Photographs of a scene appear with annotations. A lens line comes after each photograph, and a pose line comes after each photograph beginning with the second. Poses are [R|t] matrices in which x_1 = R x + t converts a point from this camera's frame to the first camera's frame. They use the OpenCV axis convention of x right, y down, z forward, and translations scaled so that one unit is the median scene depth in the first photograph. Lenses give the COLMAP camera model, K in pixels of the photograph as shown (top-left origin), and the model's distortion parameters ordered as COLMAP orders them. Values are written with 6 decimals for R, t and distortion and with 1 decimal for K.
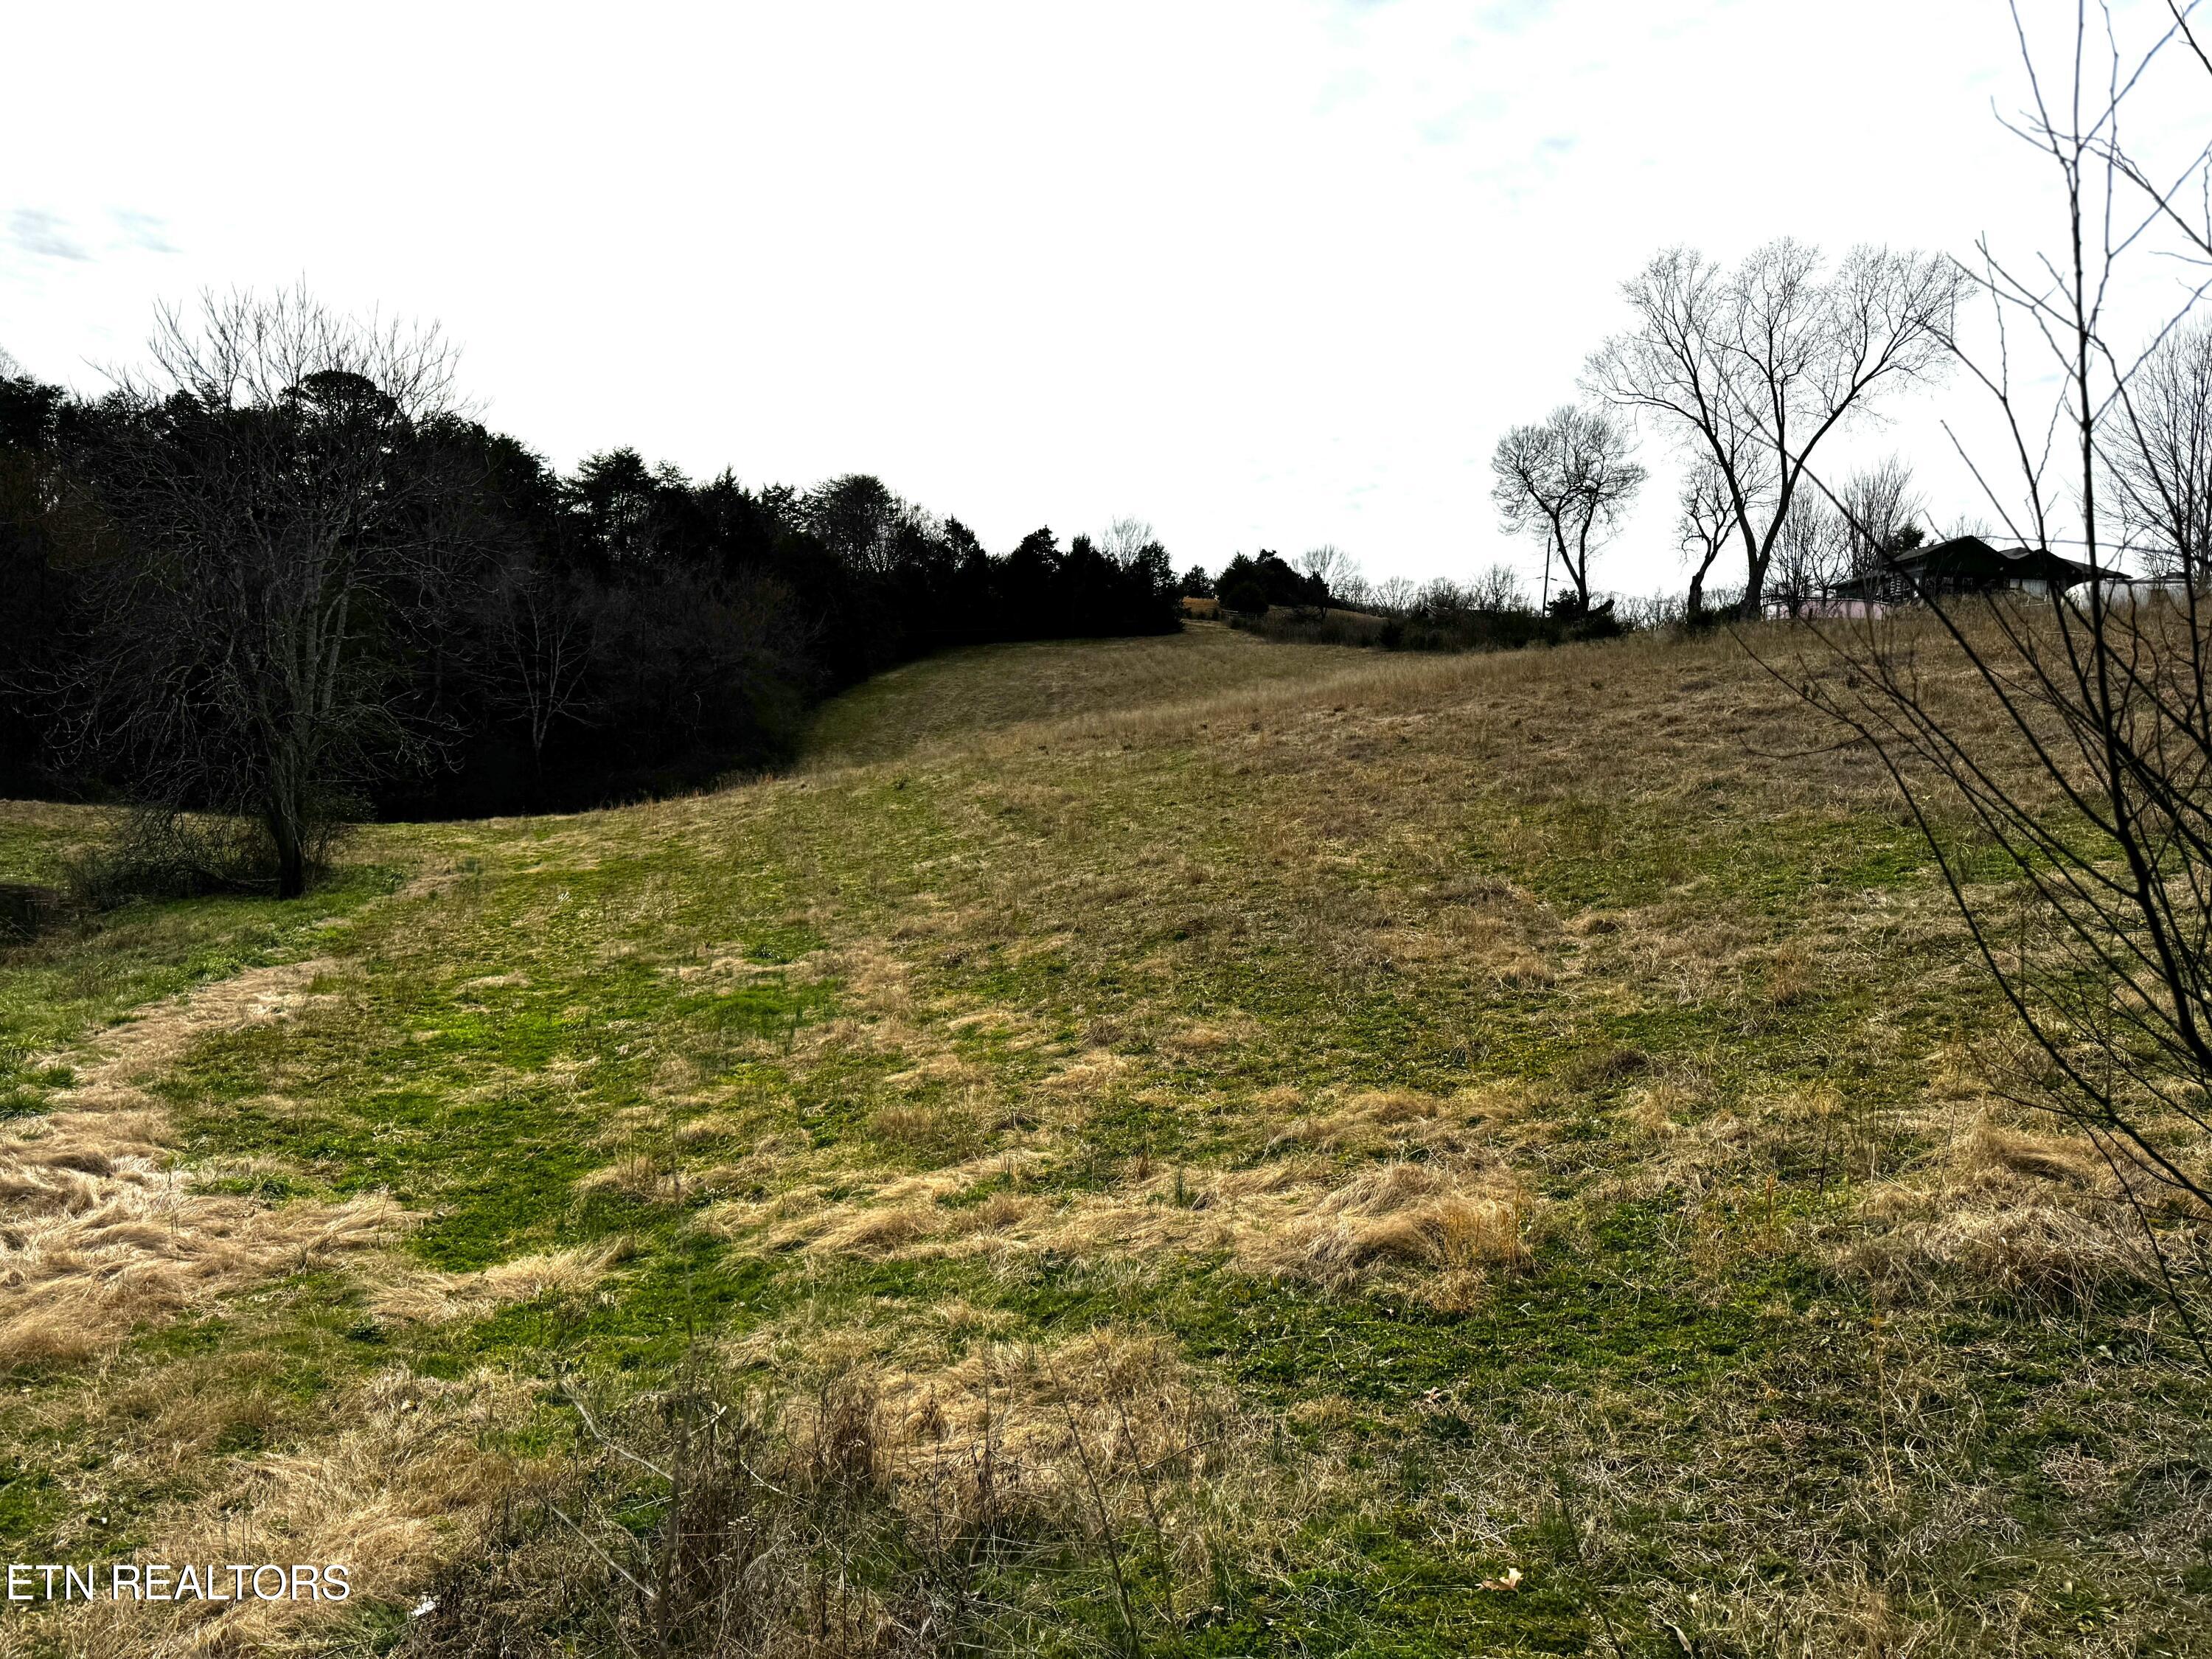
lens RADIAL K [[1549.5, 0, 1100.1], [0, 1549.5, 839.8], [0, 0, 1]] dist [0.019098, -0.018299]
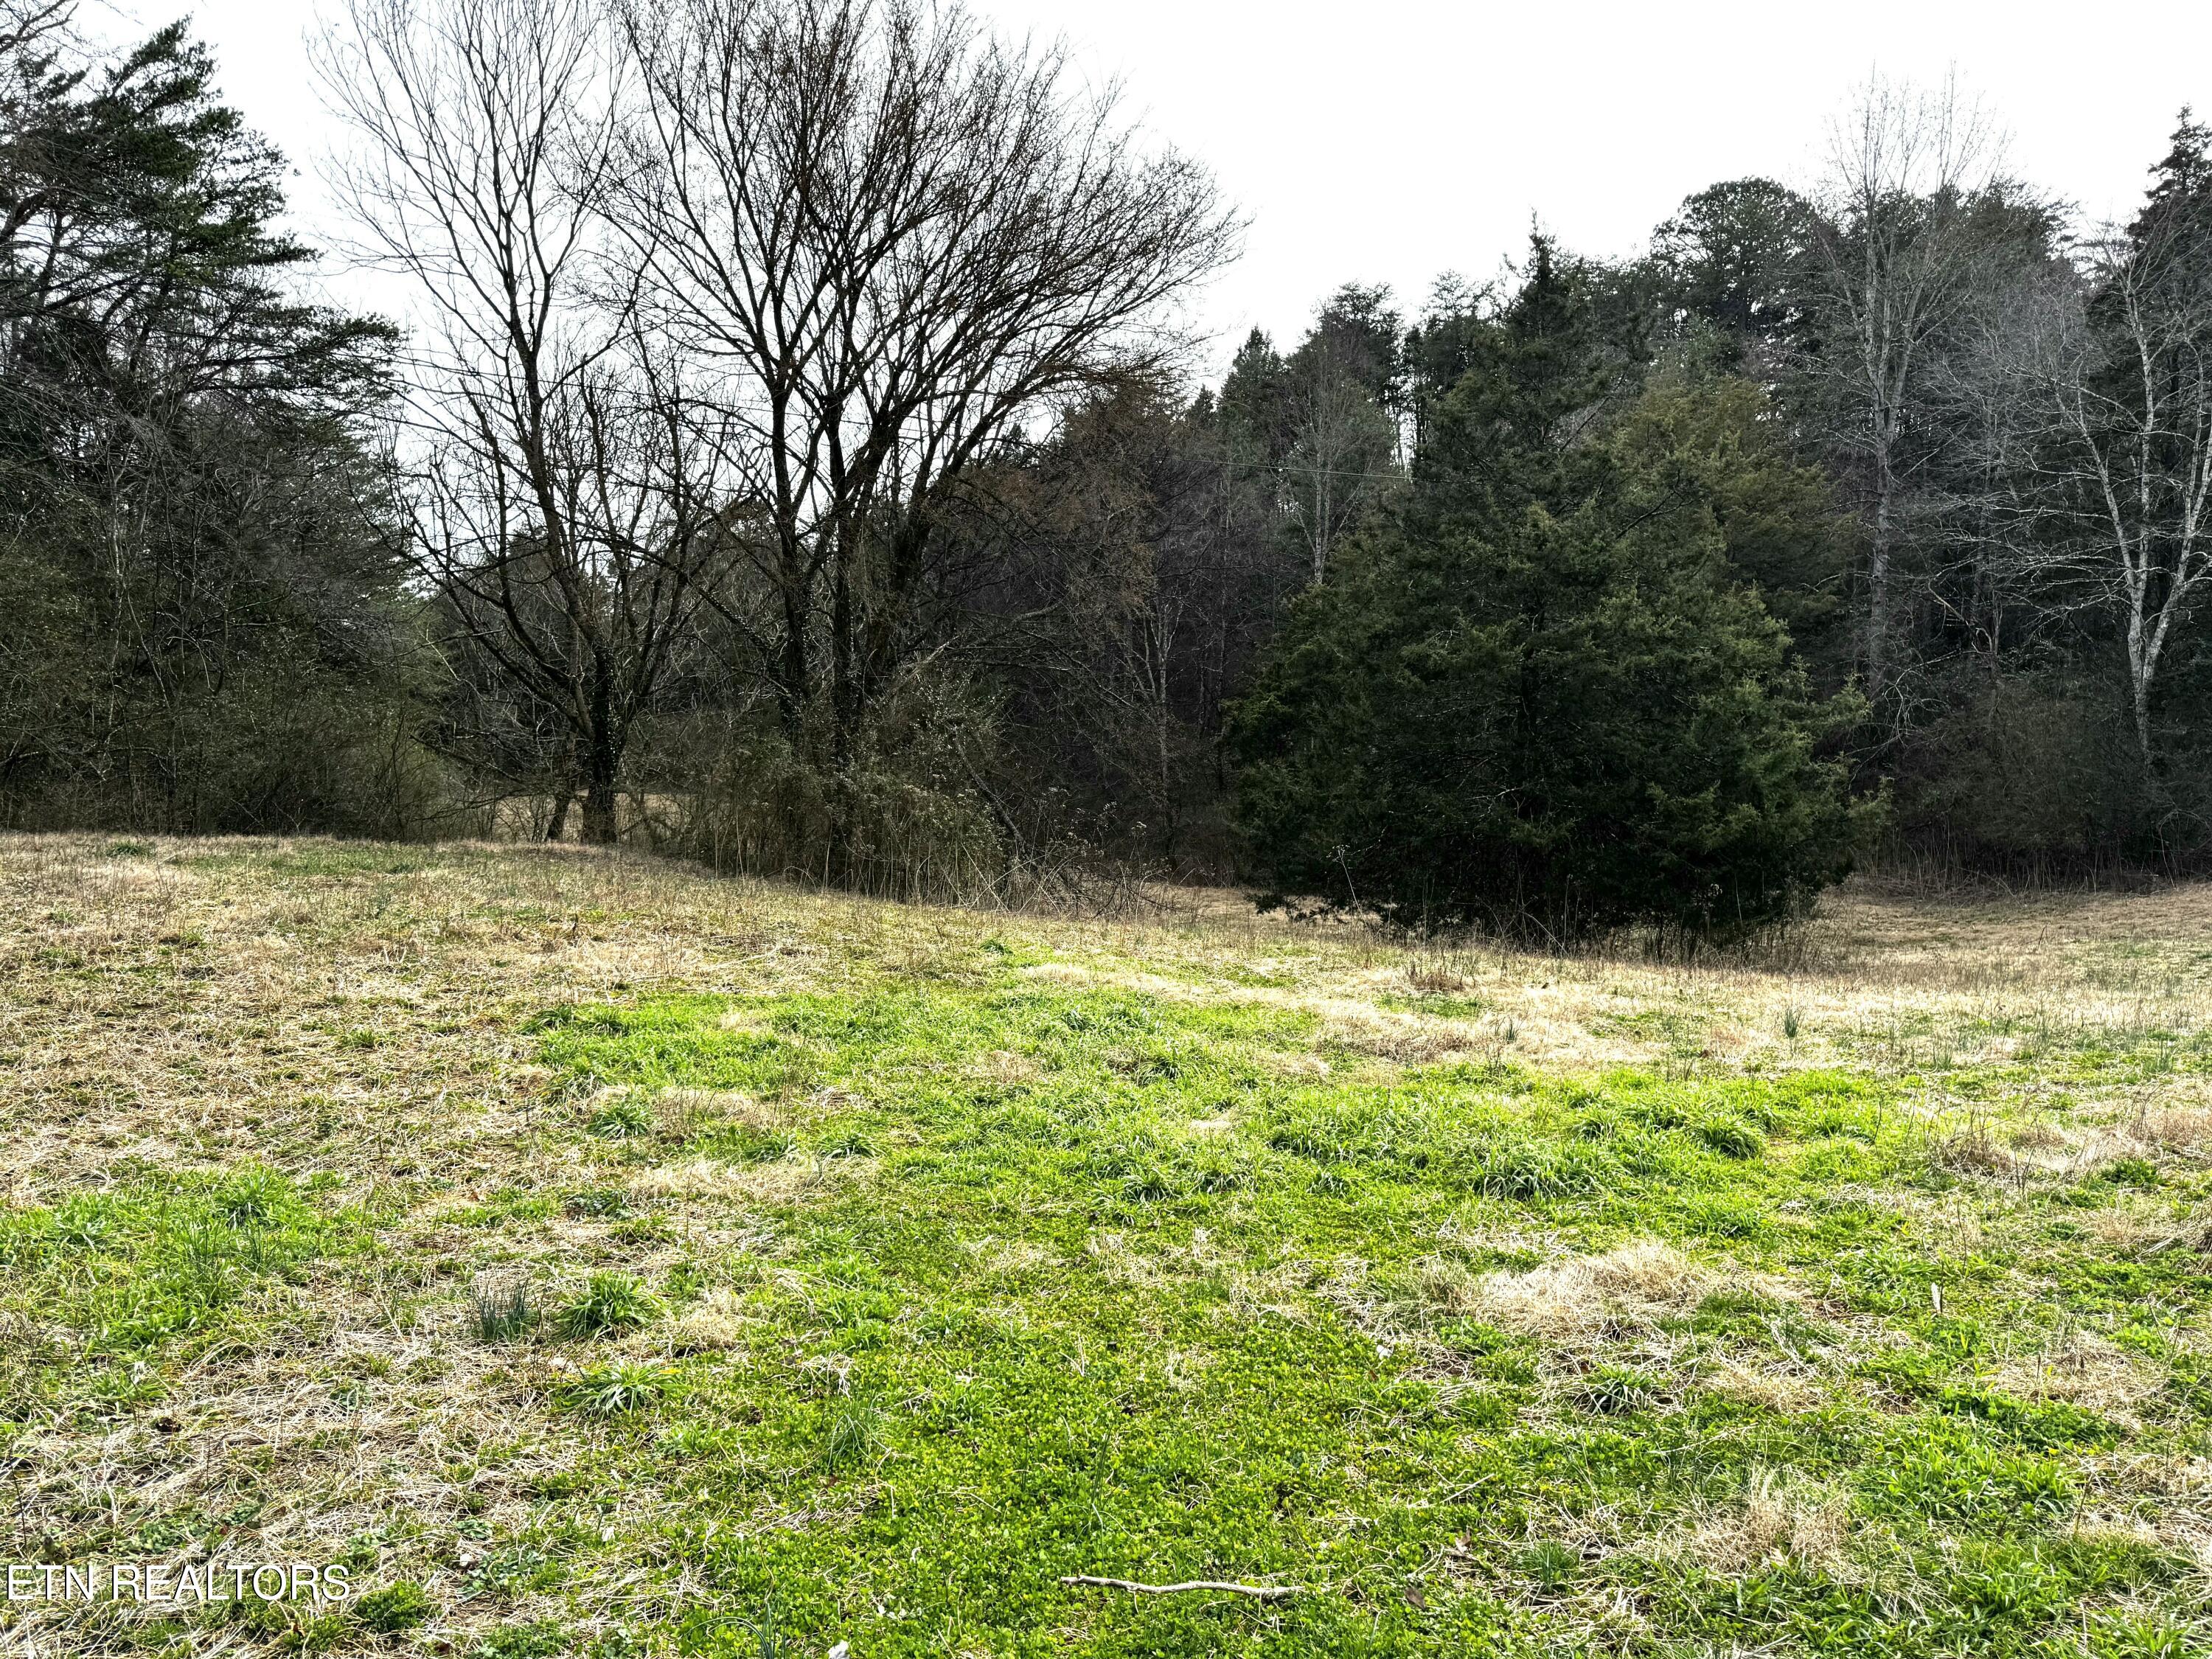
lens RADIAL K [[1549.5, 0, 1100.1], [0, 1549.5, 839.8], [0, 0, 1]] dist [0.019098, -0.018299]
pose [[0.655785, 0.014802, -0.754802, -0.143386], [-0.011397, 0.999888, 0.009706, -0.011744], [0.754861, 0.002237, 0.655881, 0.328364]]
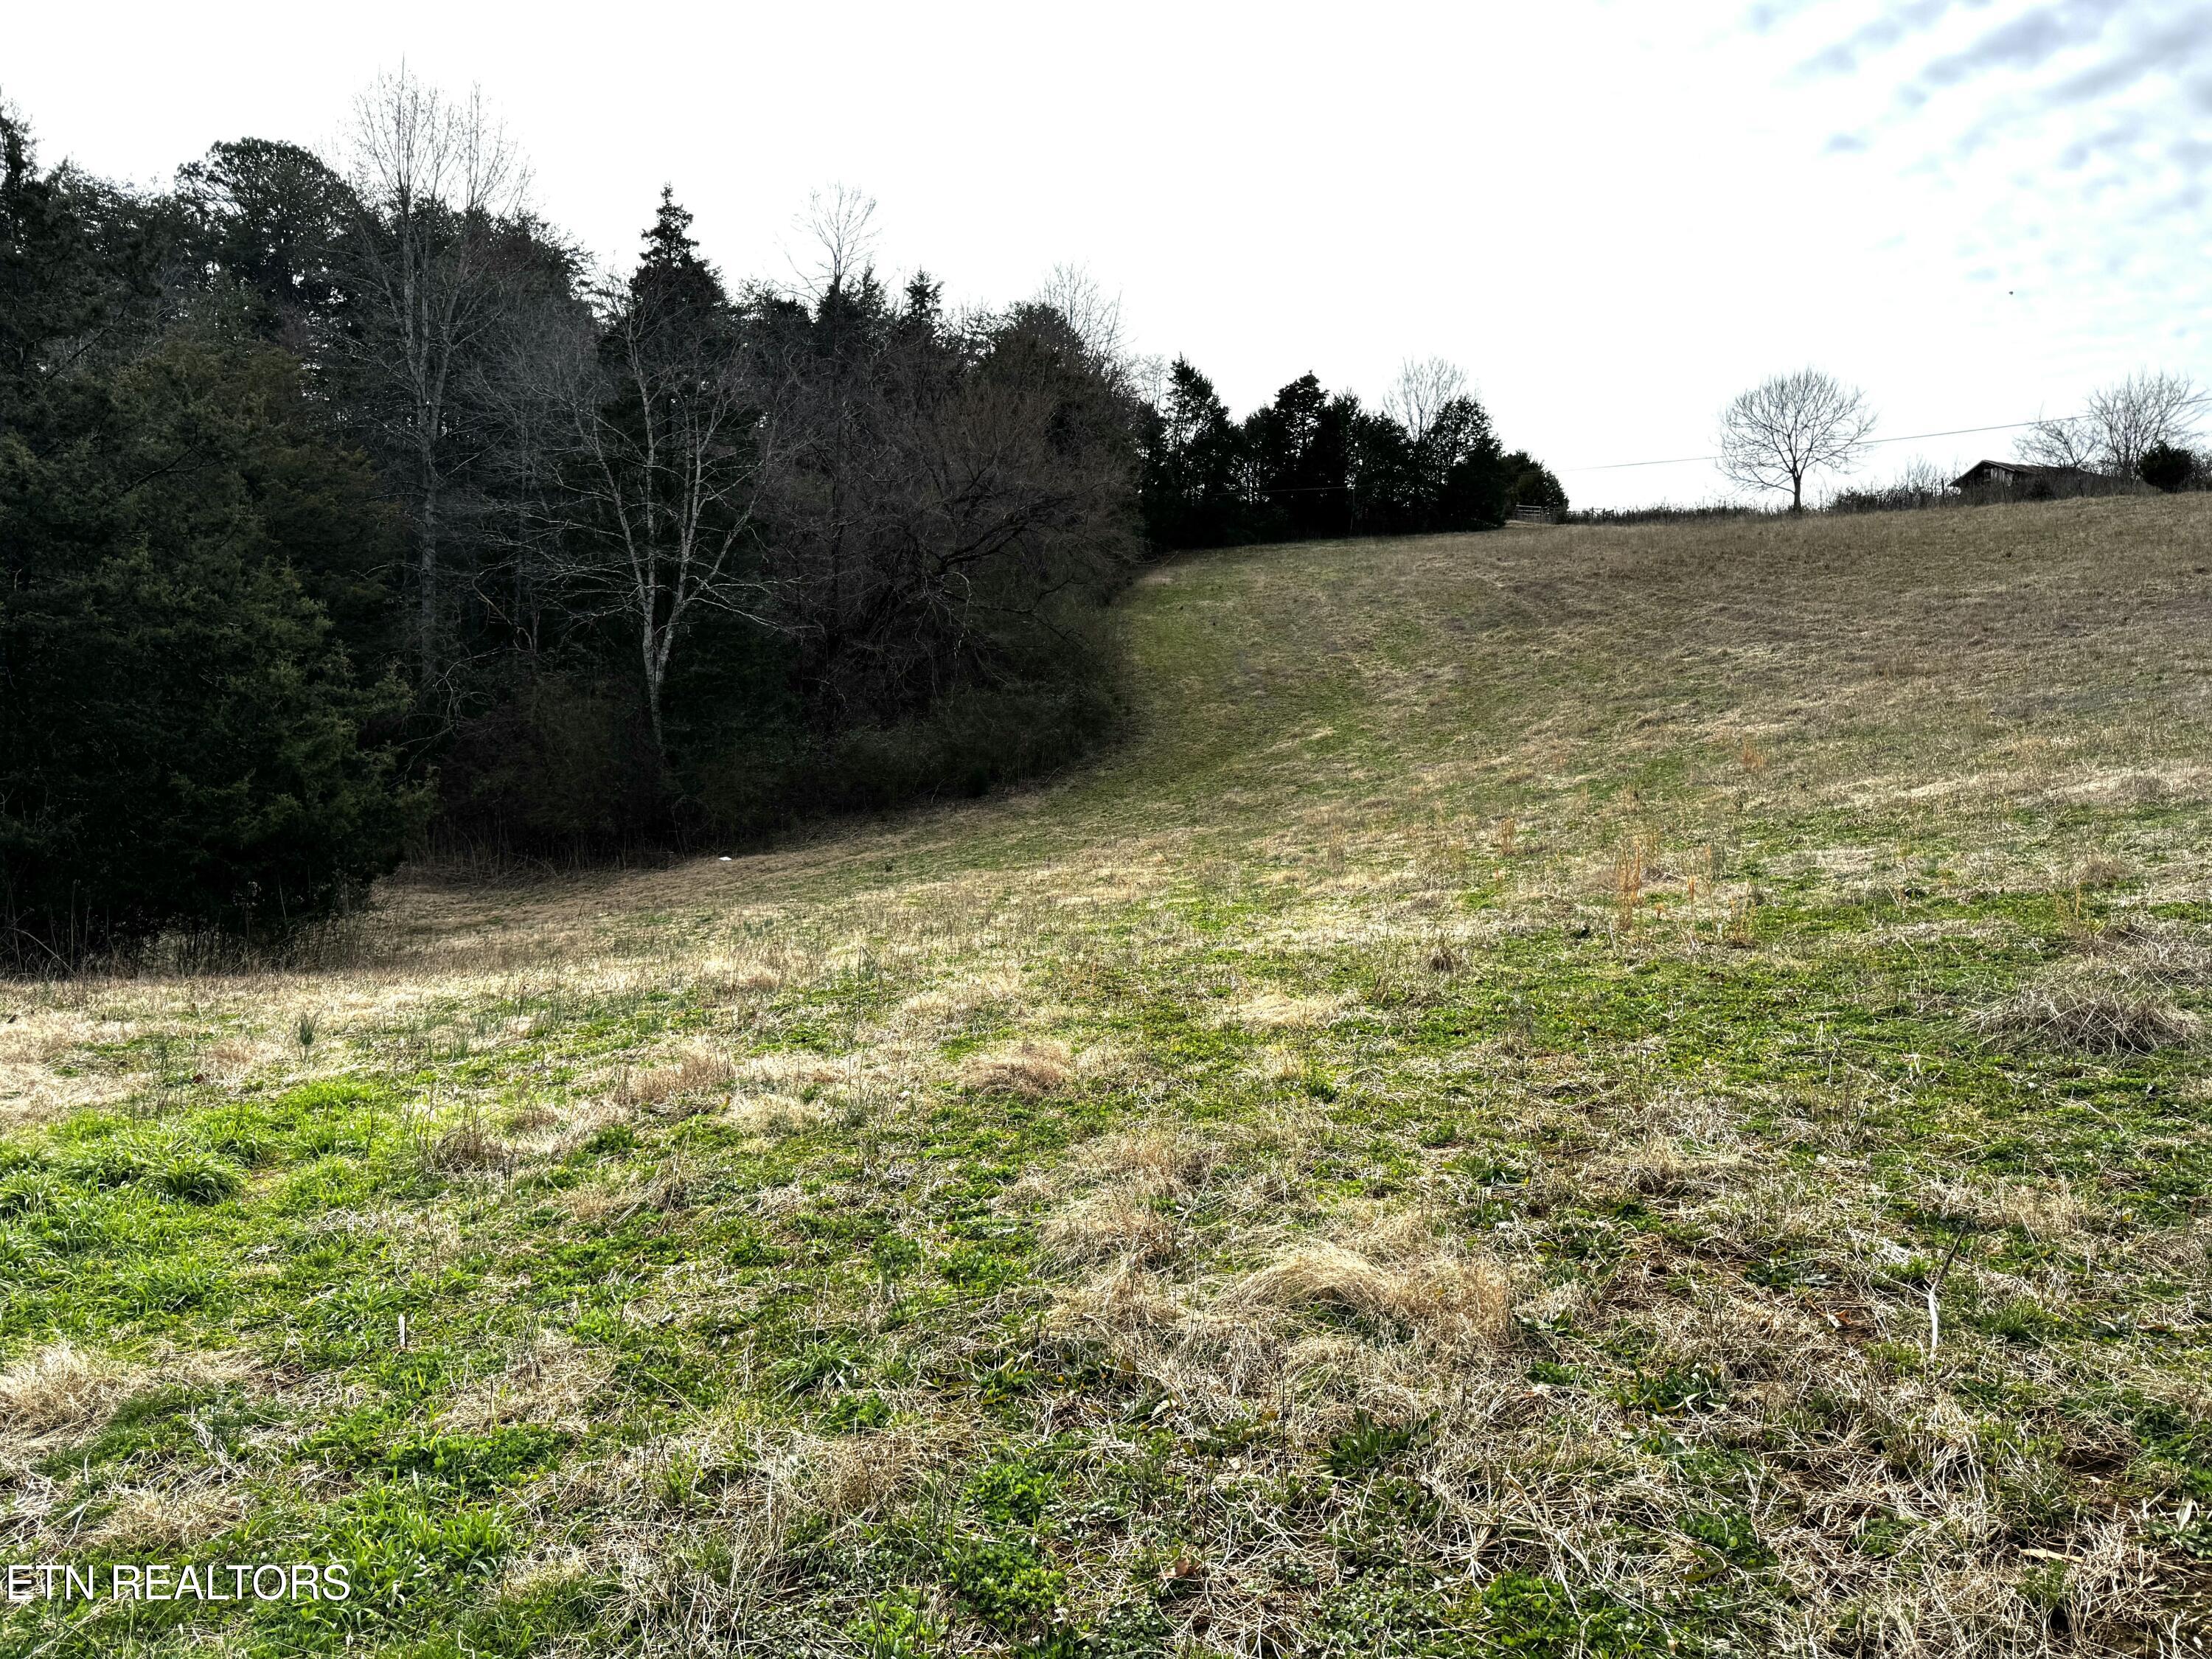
lens RADIAL K [[1549.5, 0, 1100.1], [0, 1549.5, 839.8], [0, 0, 1]] dist [0.019098, -0.018299]
pose [[0.999844, -0.015921, 0.007617, -0.143364], [0.015788, 0.999726, 0.017288, -0.011641], [-0.007890, -0.017165, 0.999822, 0.331330]]
